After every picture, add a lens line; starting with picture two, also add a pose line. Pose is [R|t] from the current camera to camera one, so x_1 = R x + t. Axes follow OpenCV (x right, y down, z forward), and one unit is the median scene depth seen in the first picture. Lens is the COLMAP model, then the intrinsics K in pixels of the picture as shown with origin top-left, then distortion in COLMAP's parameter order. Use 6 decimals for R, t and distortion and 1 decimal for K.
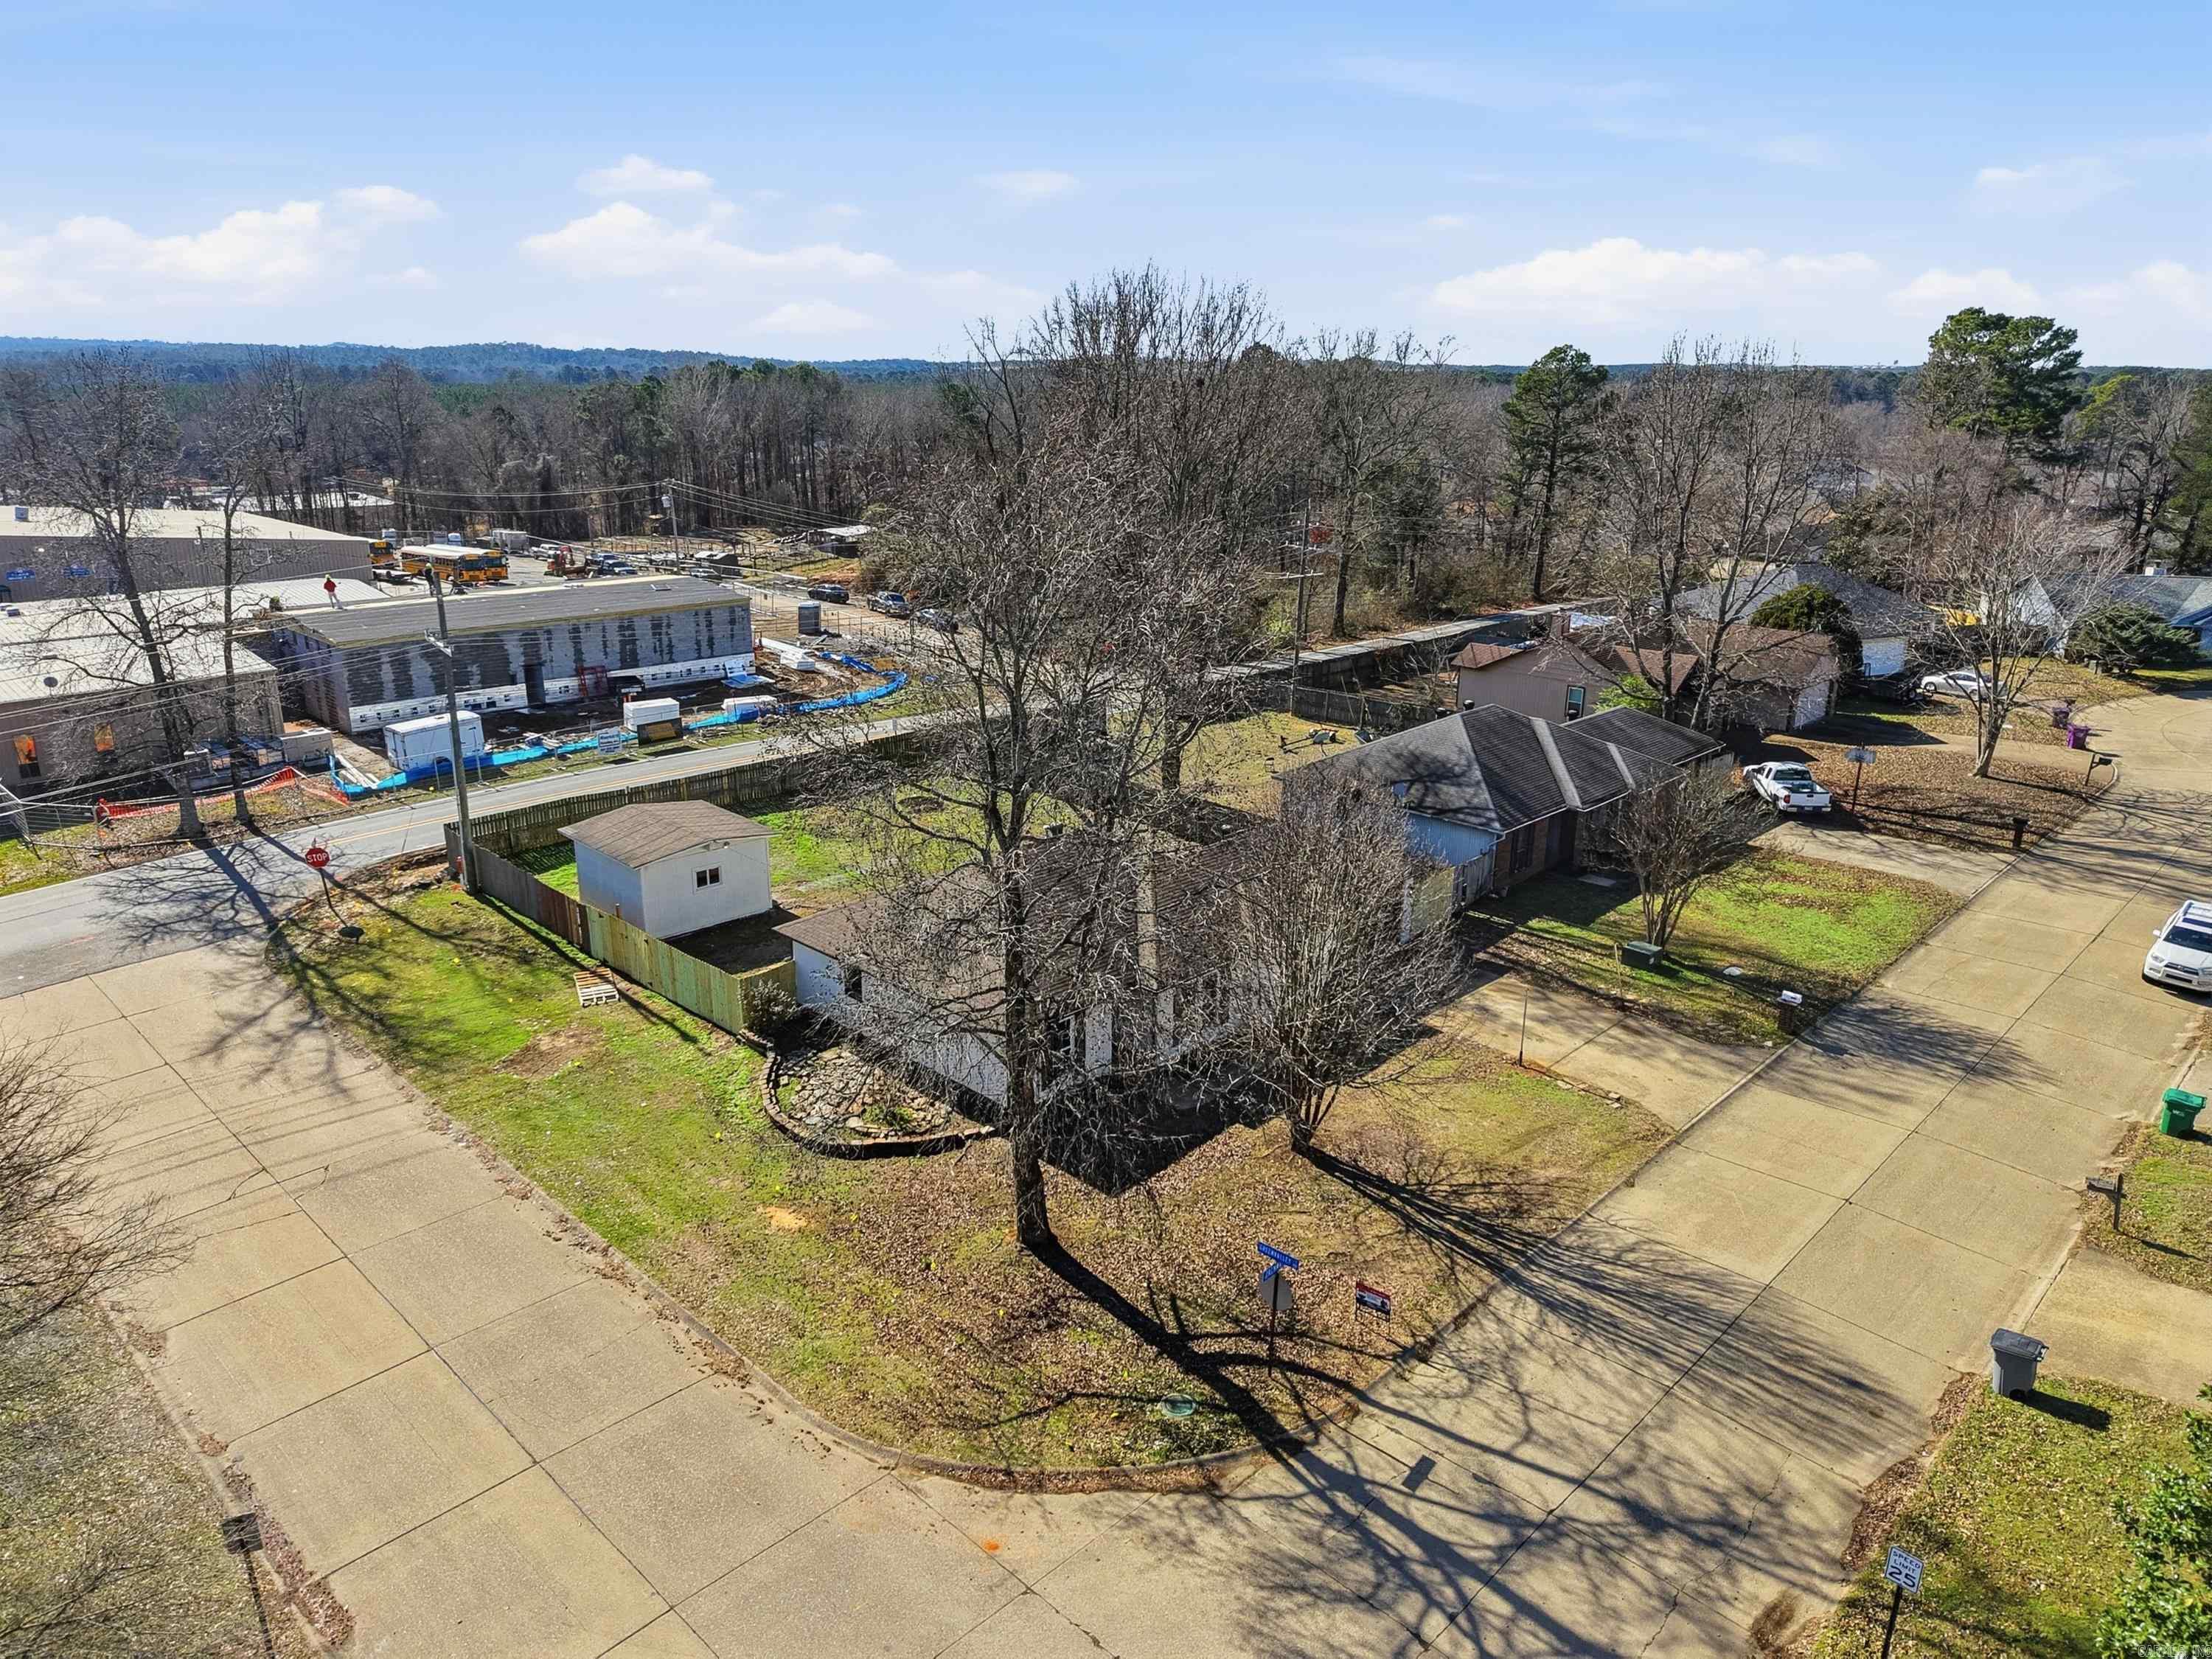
lens RADIAL K [[1493.3, 0, 1120.9], [0, 1493.3, 832.4], [0, 0, 1]] dist [0.001088, 0.000762]
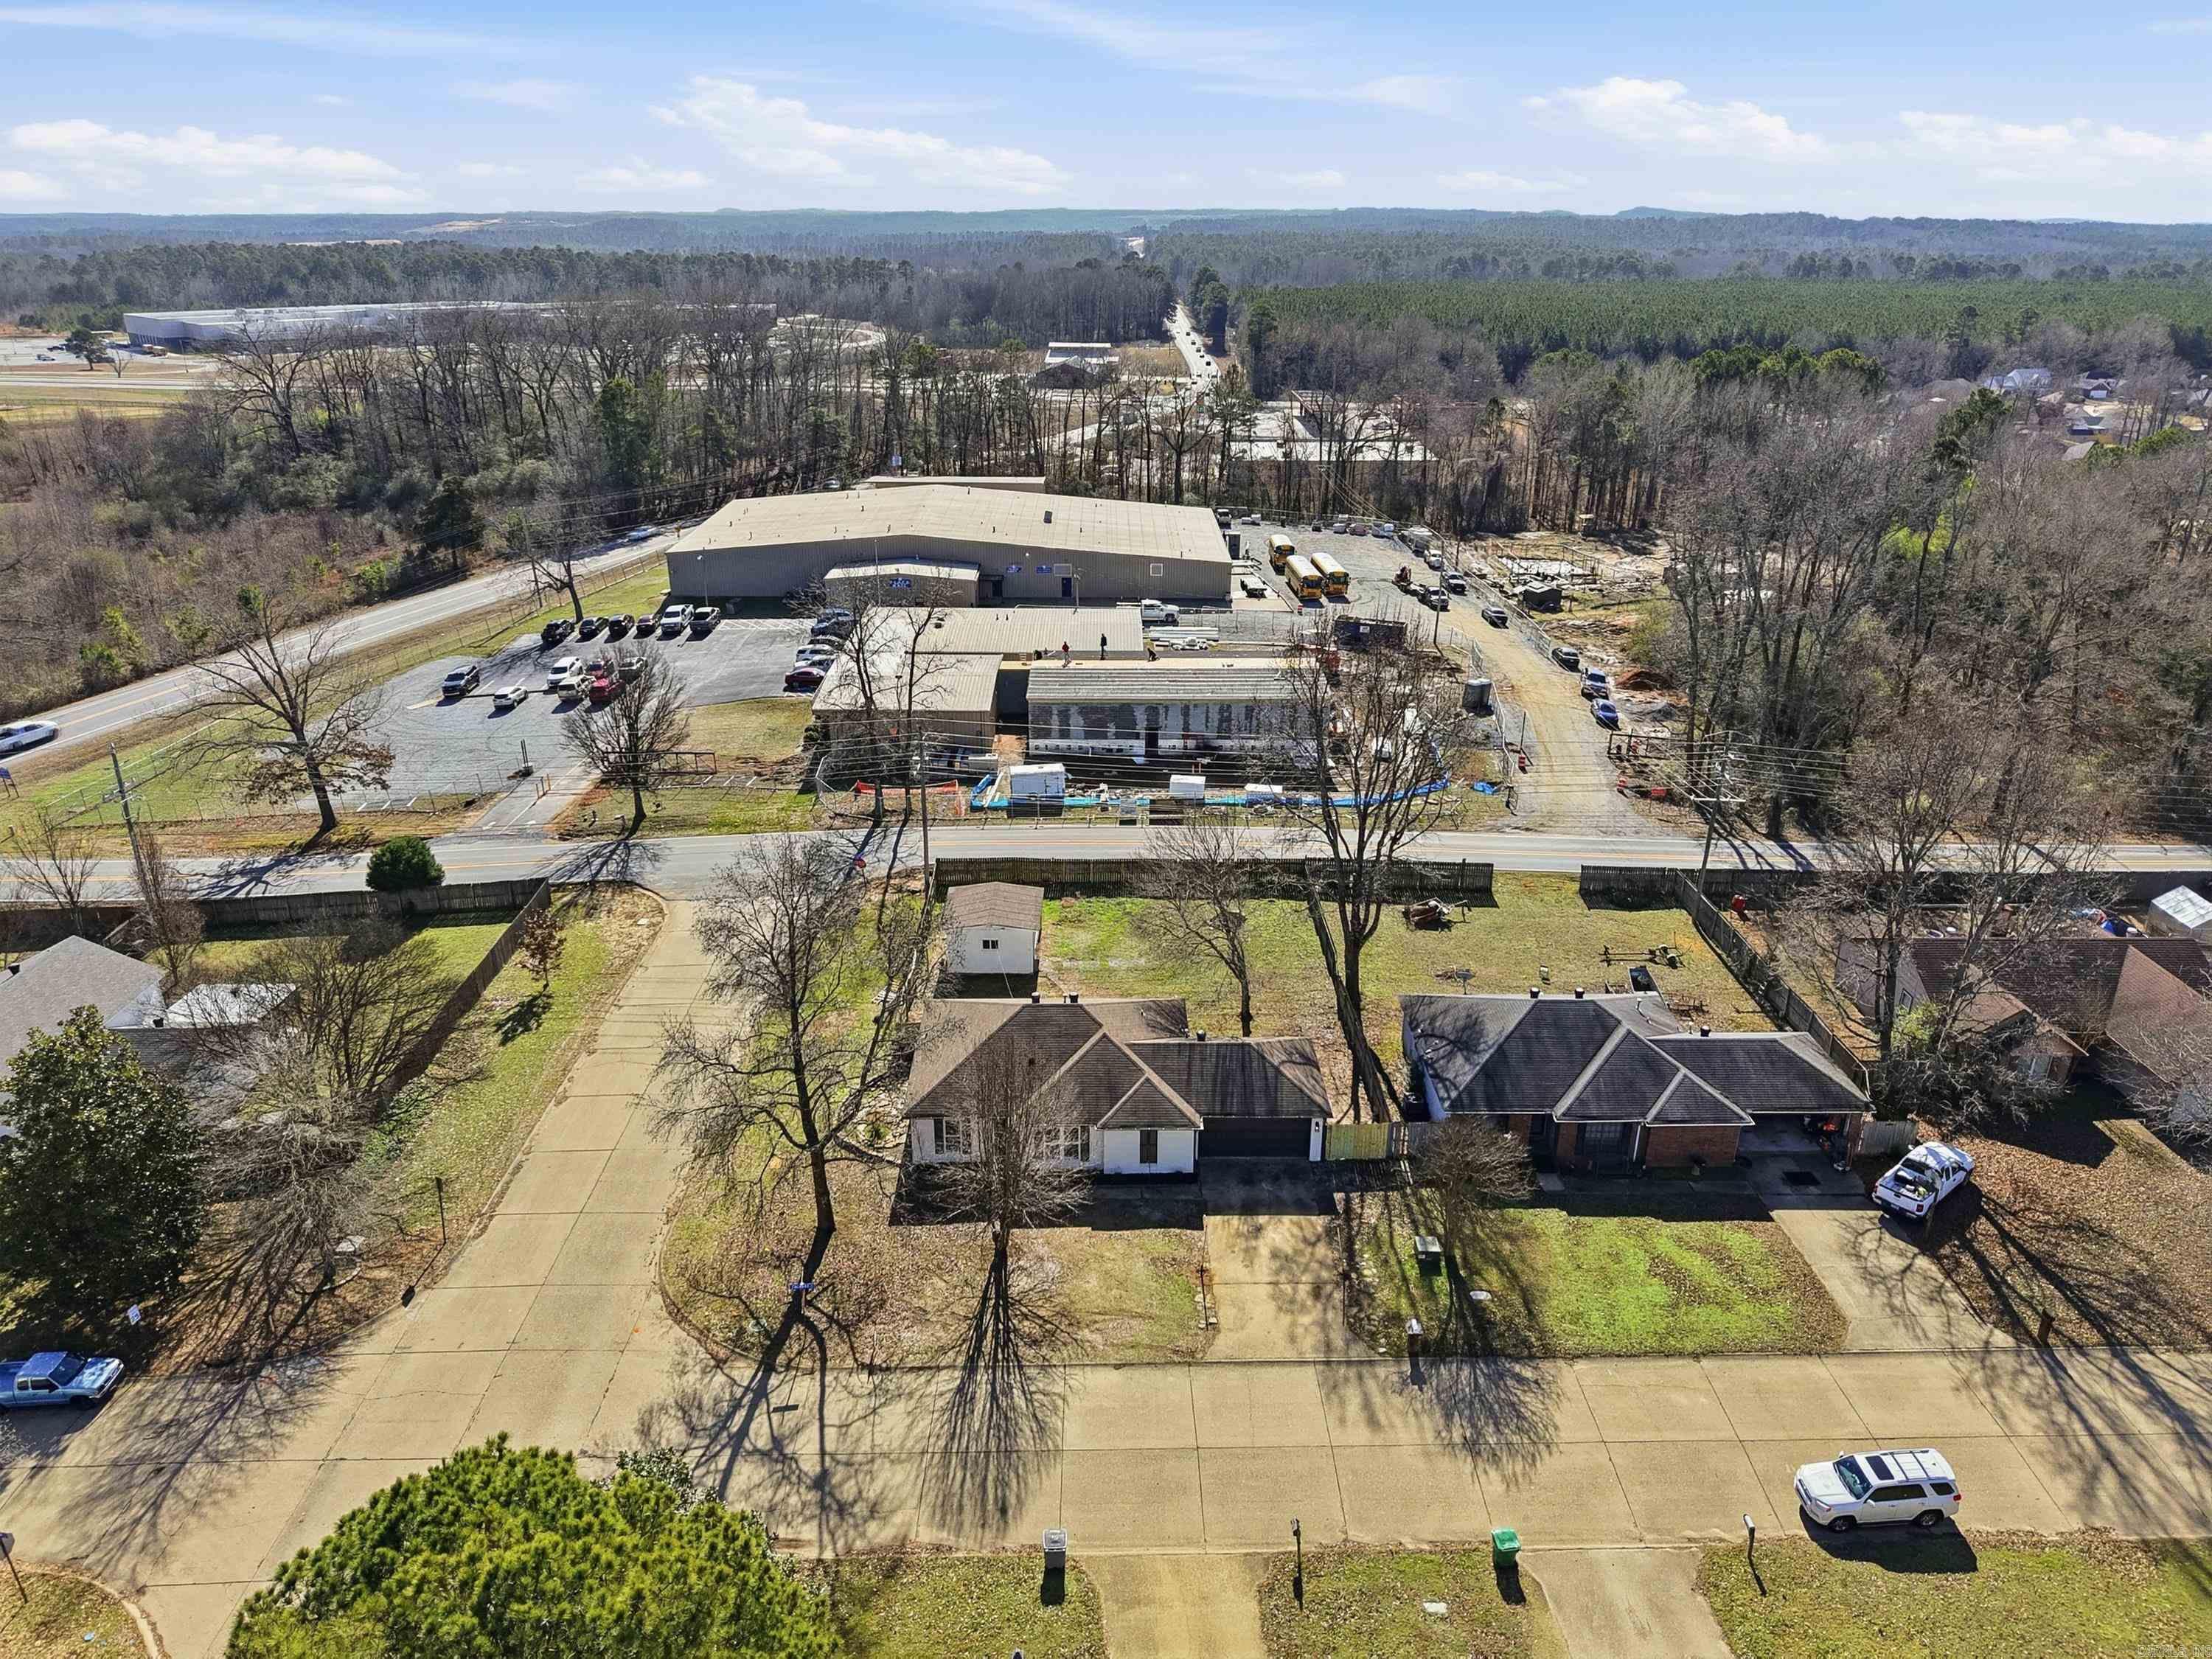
lens RADIAL K [[1508.0, 0, 1106.0], [0, 1508.0, 829.5], [0, 0, 1]] dist [0.009516, -0.002962]
pose [[0.704006, 0.263037, -0.659688, 0.997524], [-0.207242, 0.964542, 0.163427, -0.450286], [0.679284, 0.021662, 0.733556, -0.126299]]
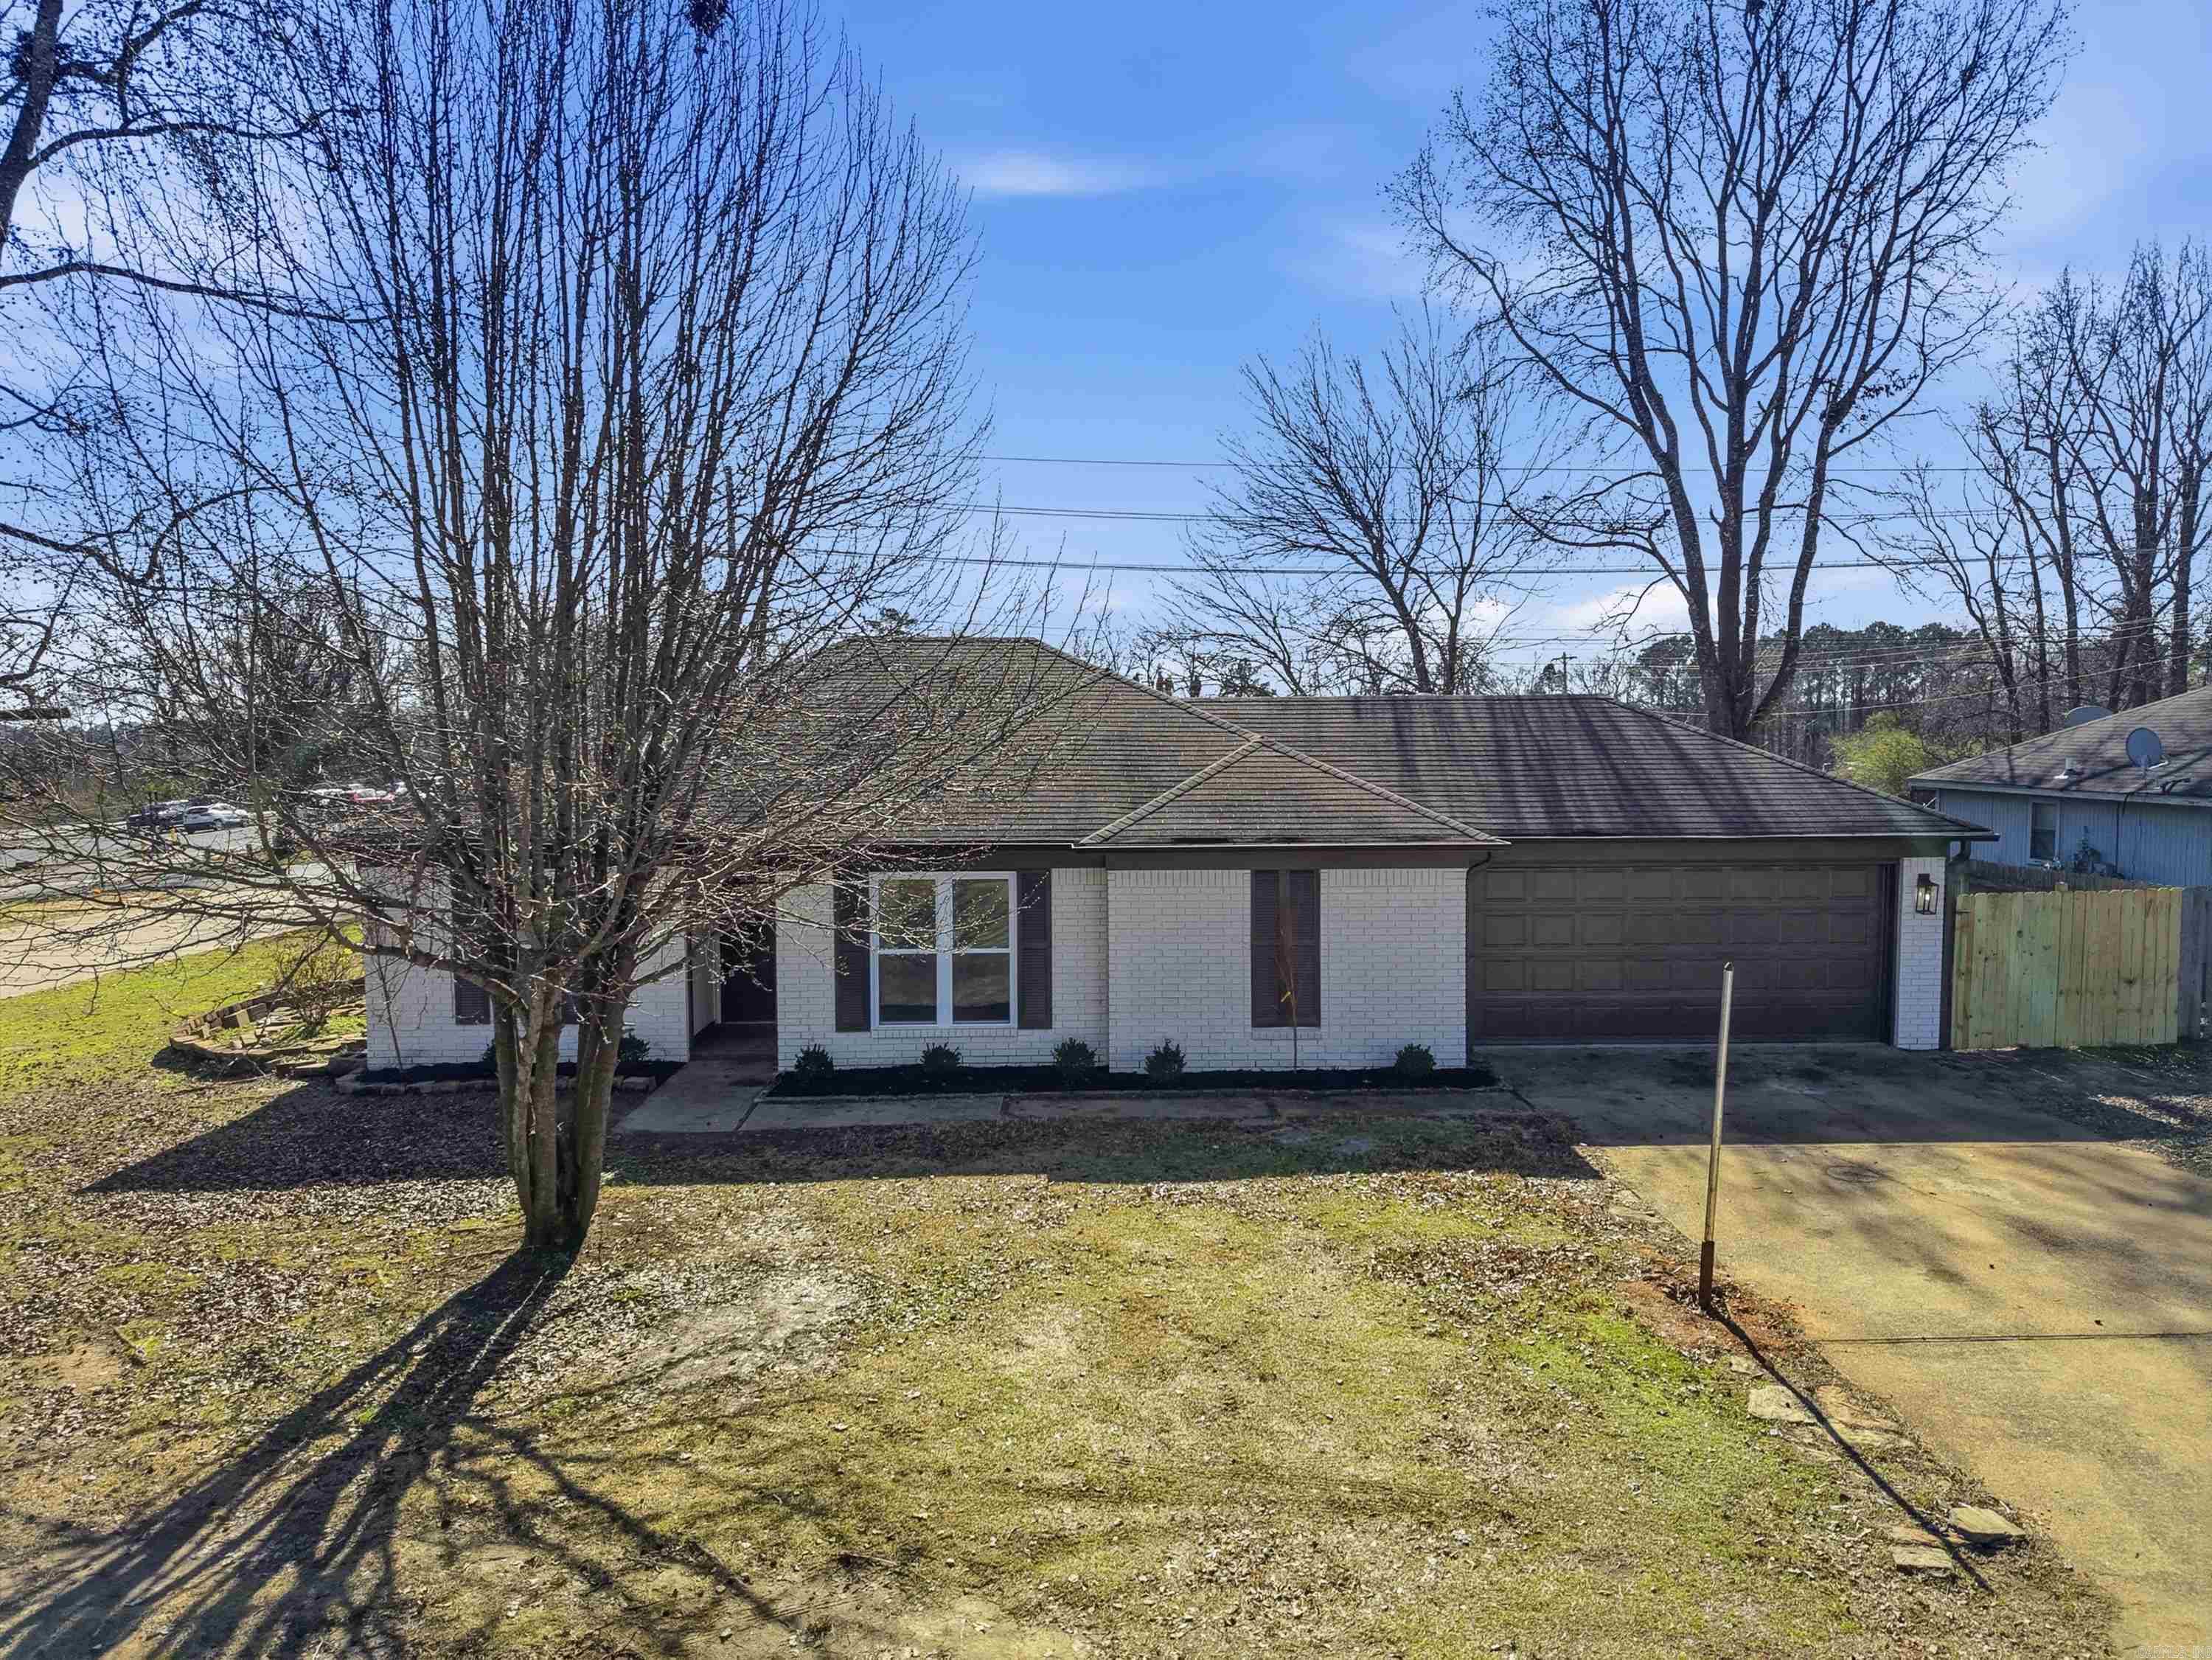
lens RADIAL K [[1510.7, 0, 1106.8], [0, 1510.7, 832.6], [0, 0, 1]] dist [0.005894, -0.000441]
pose [[0.705745, 0.033067, -0.707694, 0.351421], [-0.200390, 0.967436, -0.154634, 0.132671], [0.679536, 0.250947, 0.689389, 0.716612]]
